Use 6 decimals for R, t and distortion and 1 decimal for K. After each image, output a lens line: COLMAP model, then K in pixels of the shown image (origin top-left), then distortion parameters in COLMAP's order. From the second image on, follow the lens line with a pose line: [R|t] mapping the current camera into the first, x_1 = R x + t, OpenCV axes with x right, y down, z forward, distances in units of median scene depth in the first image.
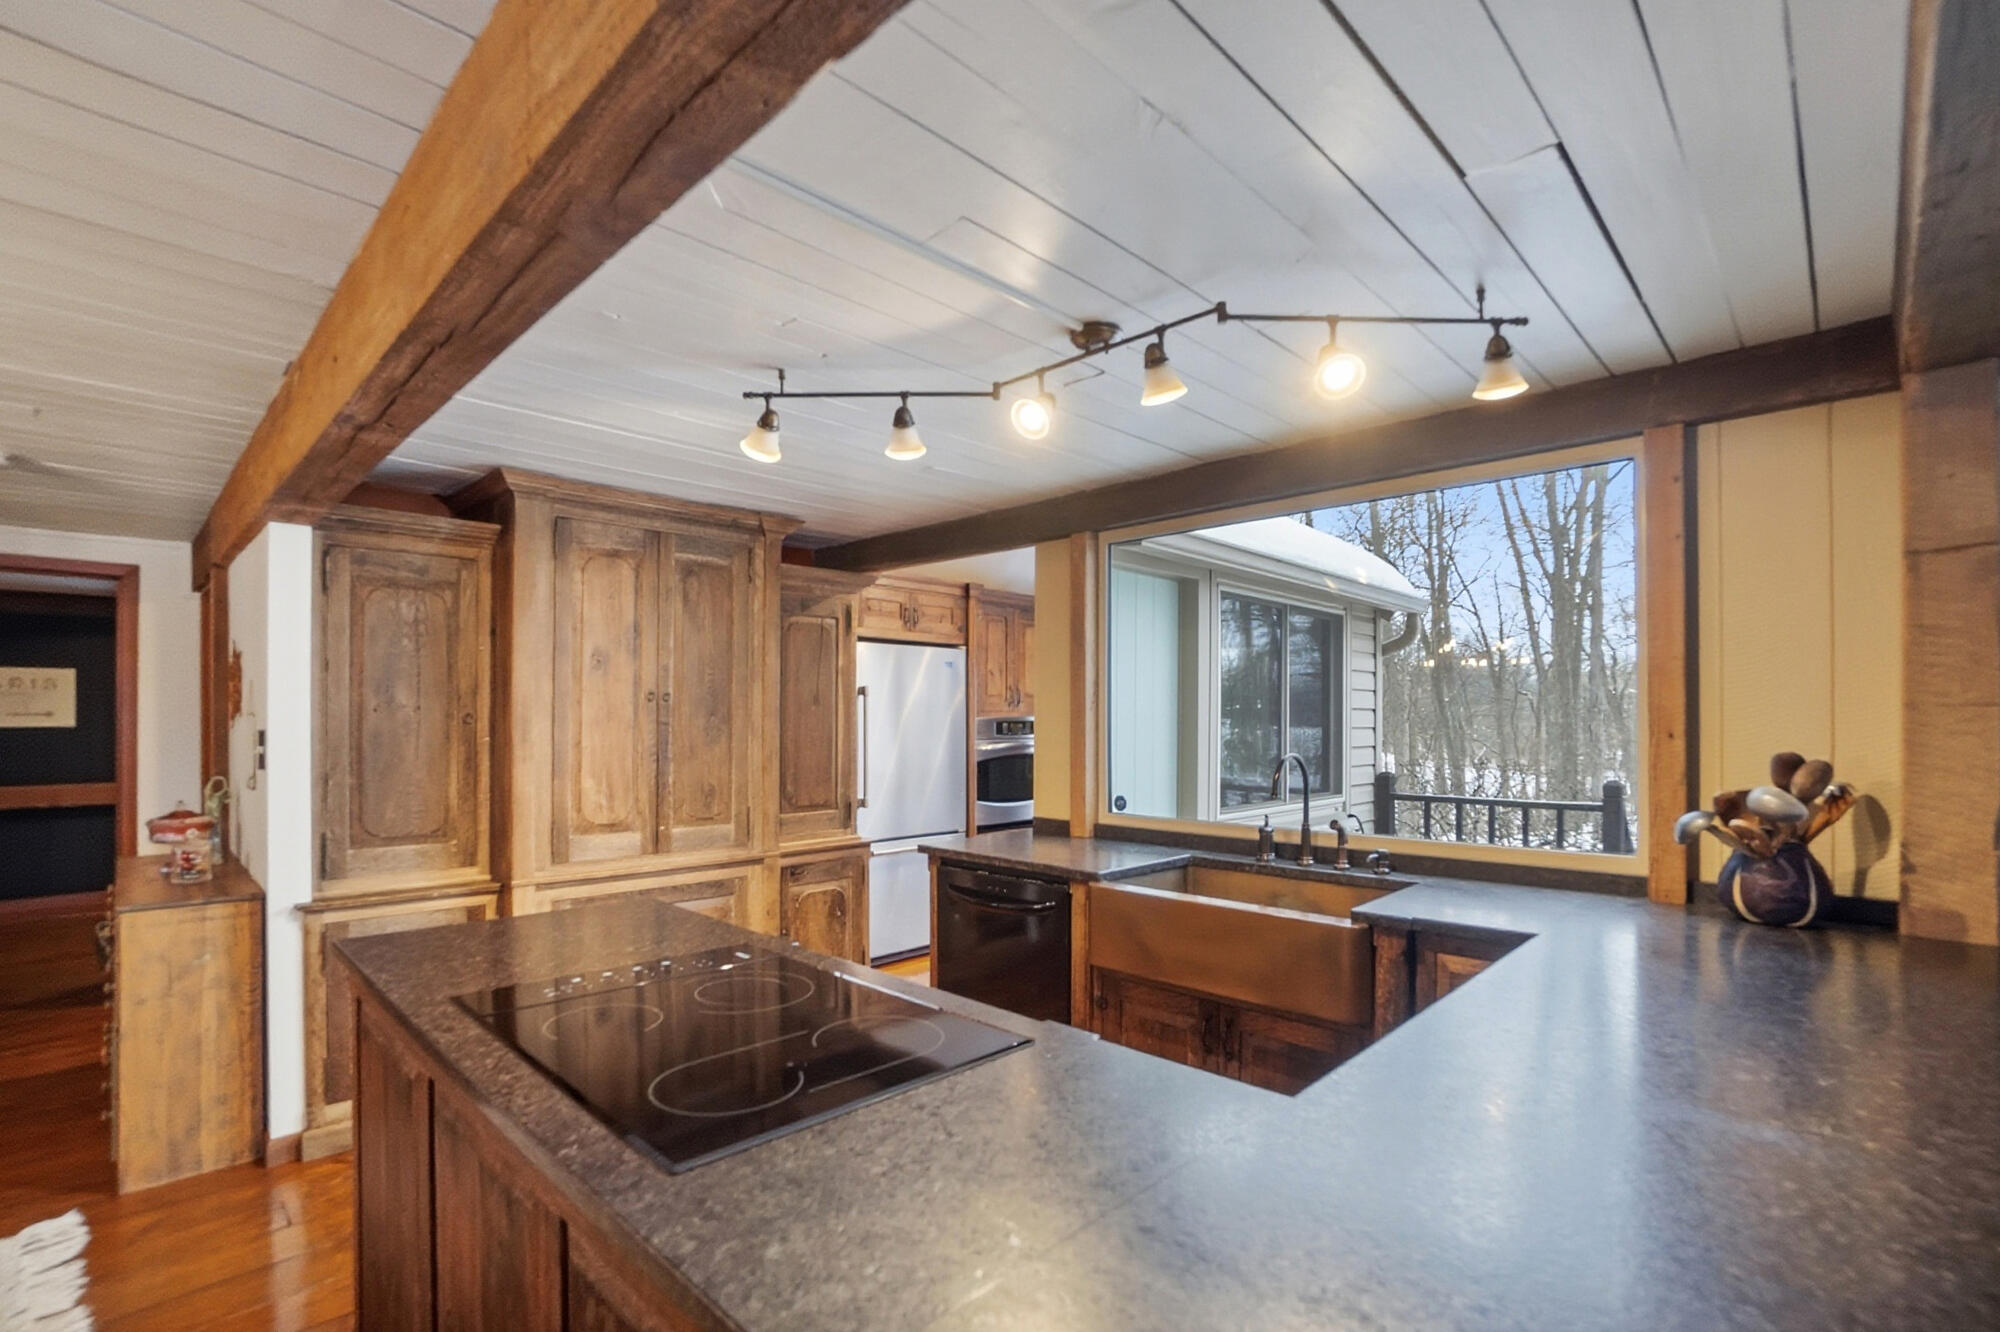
lens RADIAL K [[914.2, 0, 986.3], [0, 914.2, 714.1], [0, 0, 1]] dist [-0.047339, 0.014754]
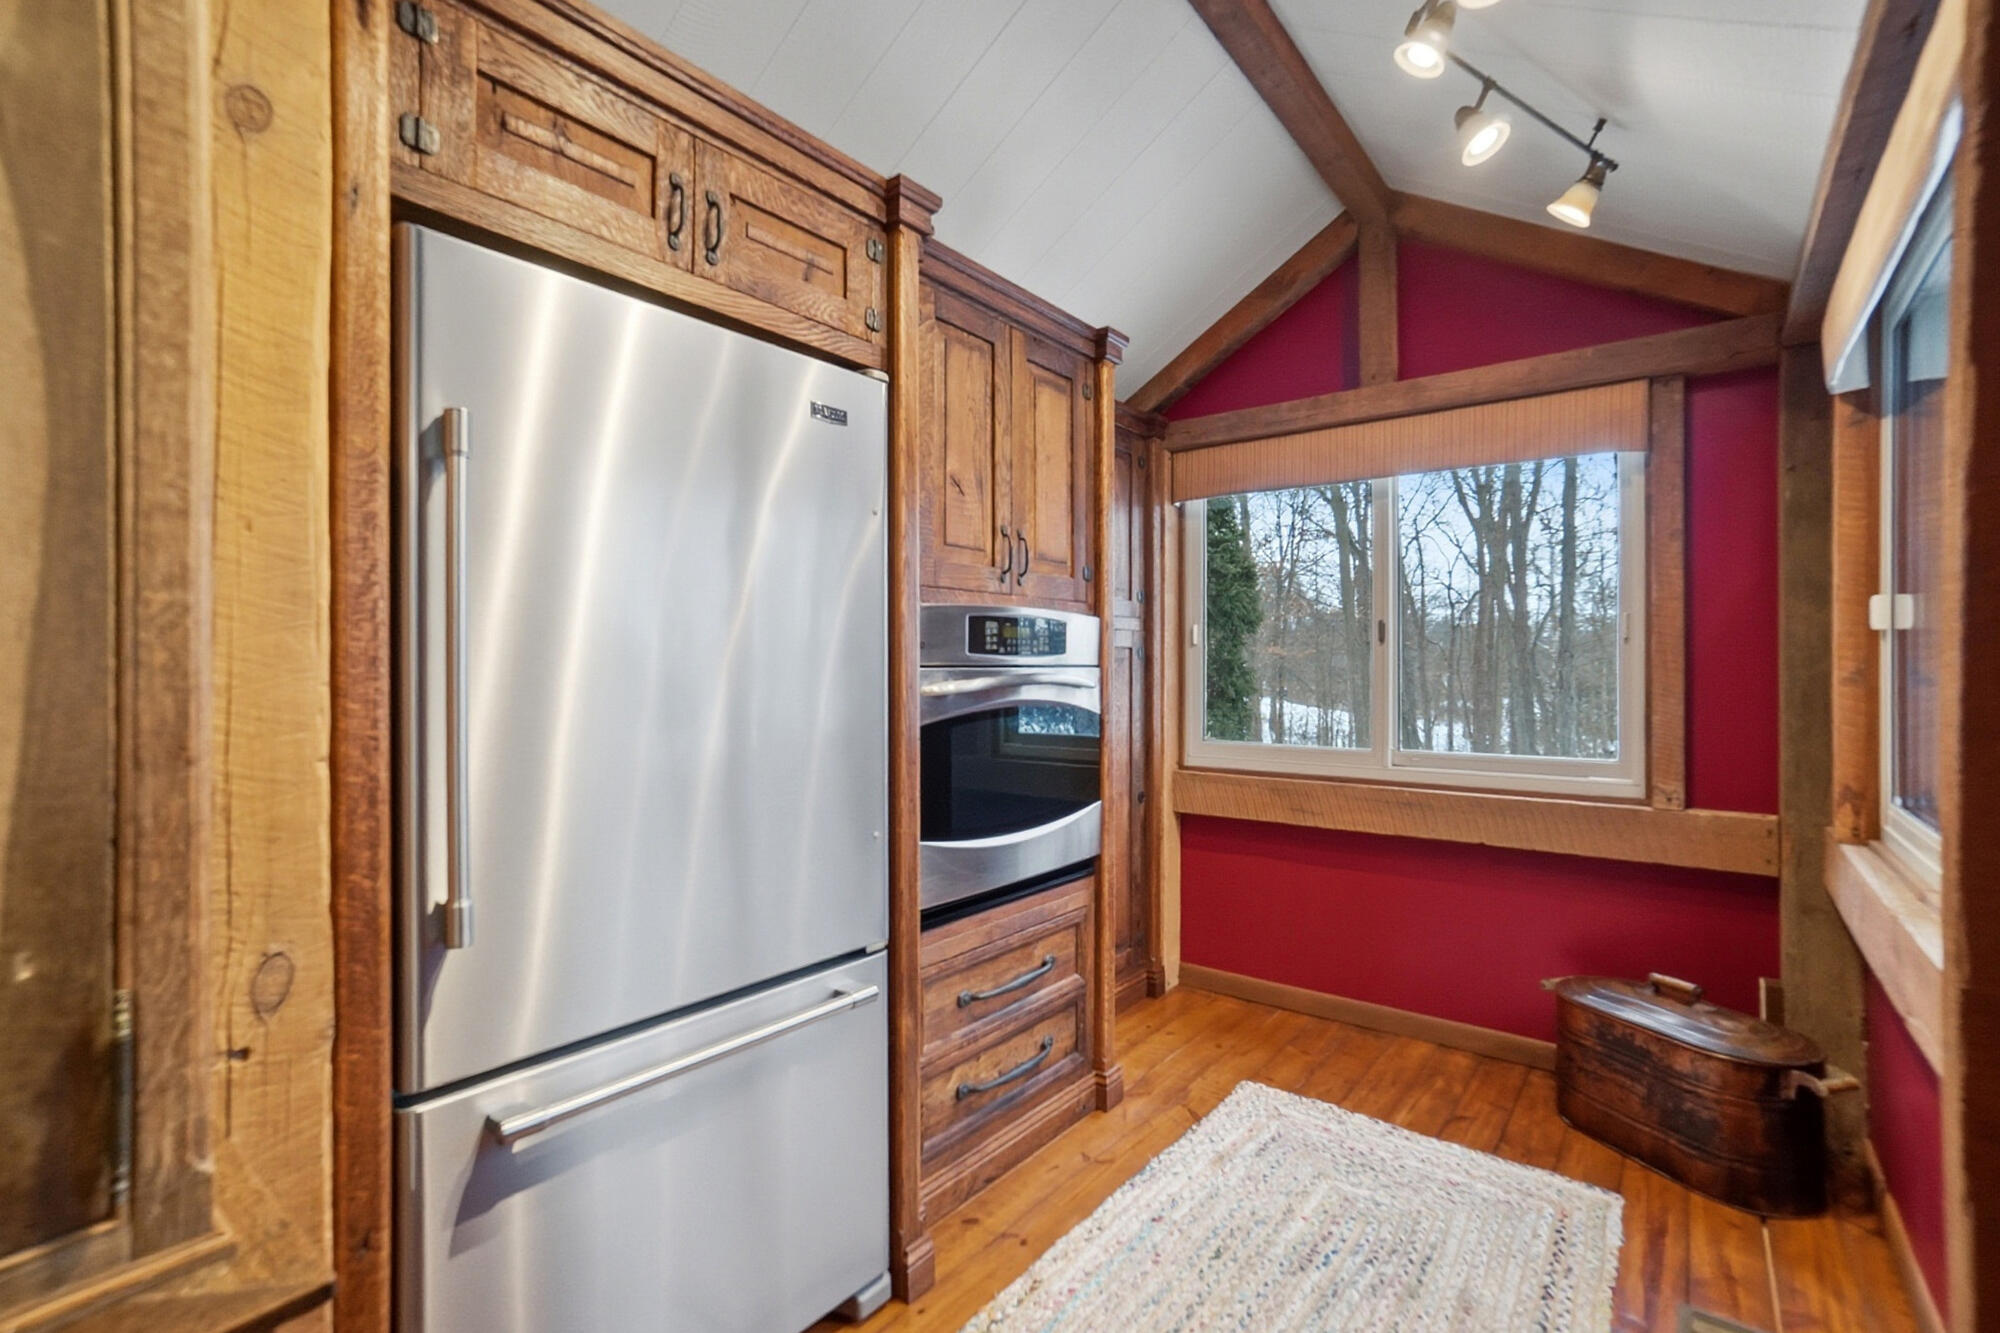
lens RADIAL K [[914.2, 0, 1000.4], [0, 914.2, 673.7], [0, 0, 1]] dist [-0.047339, 0.014754]
pose [[0.992726, -0.004313, 0.120322, -0.034703], [0.003387, 0.999963, 0.007899, 0.046266], [-0.120352, -0.007434, 0.992703, 1.058176]]
